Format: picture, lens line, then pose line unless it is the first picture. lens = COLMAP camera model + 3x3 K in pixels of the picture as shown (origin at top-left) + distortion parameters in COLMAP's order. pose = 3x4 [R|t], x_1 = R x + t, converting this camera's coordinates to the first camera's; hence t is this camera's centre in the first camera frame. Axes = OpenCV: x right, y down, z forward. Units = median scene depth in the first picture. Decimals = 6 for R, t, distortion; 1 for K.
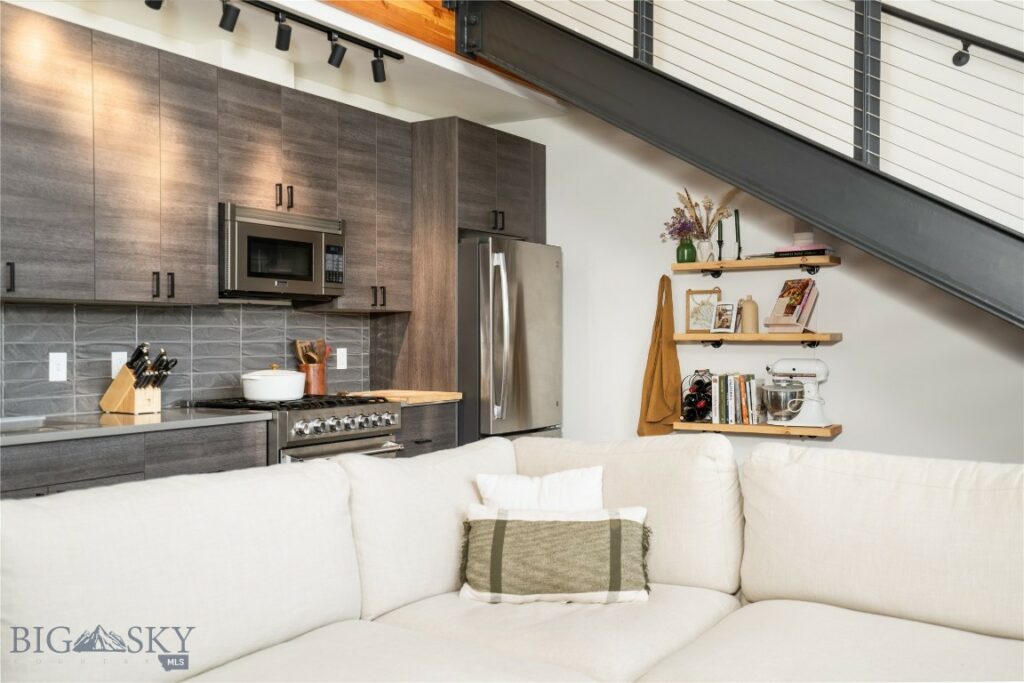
lens RADIAL K [[994.9, 0, 512.2], [0, 994.9, 337.0], [0, 0, 1]] dist [0.072212, 0.000000]
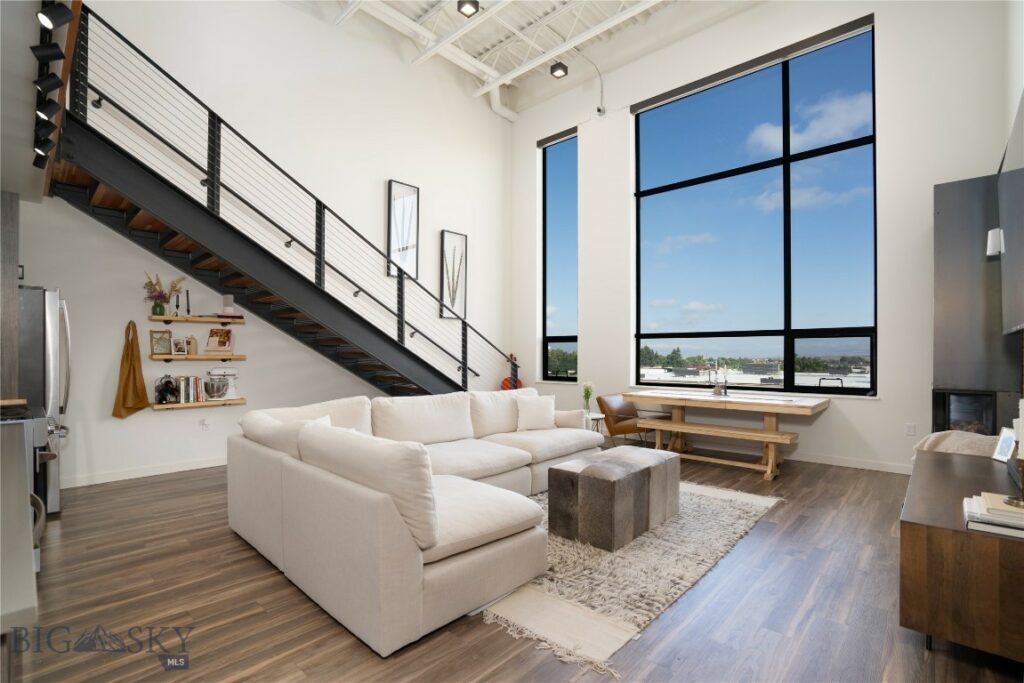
lens RADIAL K [[479.5, 0, 515.2], [0, 479.5, 360.2], [0, 0, 1]] dist [-0.042026, 0.003295]
pose [[0.159755, -0.010193, 0.987104, -0.627051], [-0.004656, 0.999928, 0.011079, -0.007312], [-0.987146, -0.006366, 0.159696, 0.271939]]
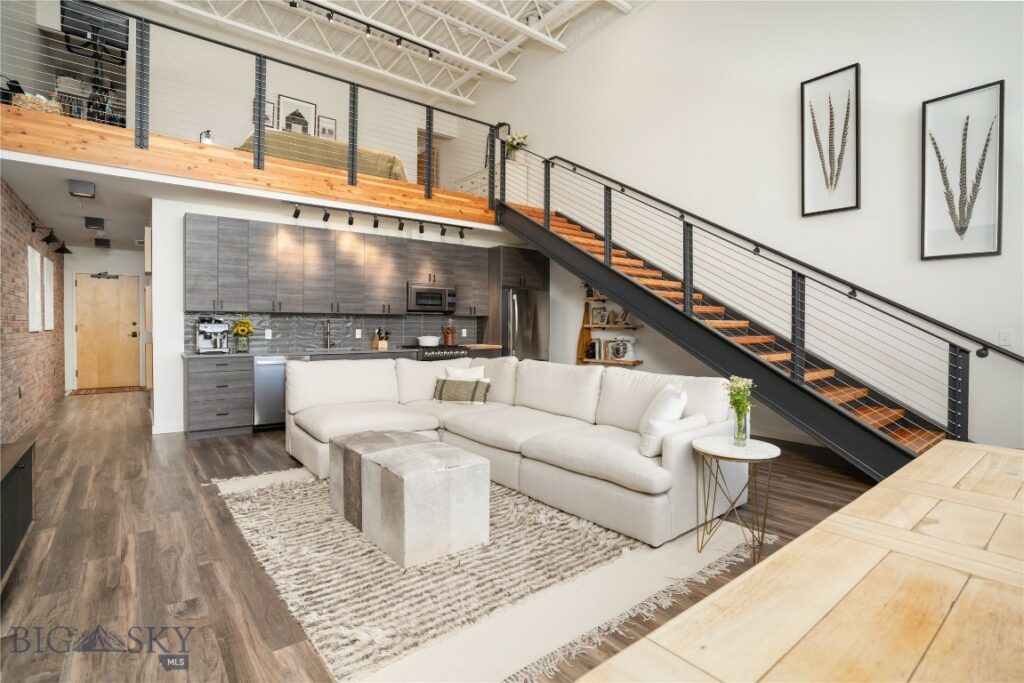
lens RADIAL K [[479.5, 0, 507.9], [0, 479.5, 336.6], [0, 0, 1]] dist [-0.042026, 0.003295]
pose [[0.950418, 0.014990, -0.310613, 0.409761], [-0.007718, 0.999667, 0.024629, -0.002215], [0.310879, -0.021010, 0.950217, -0.279490]]
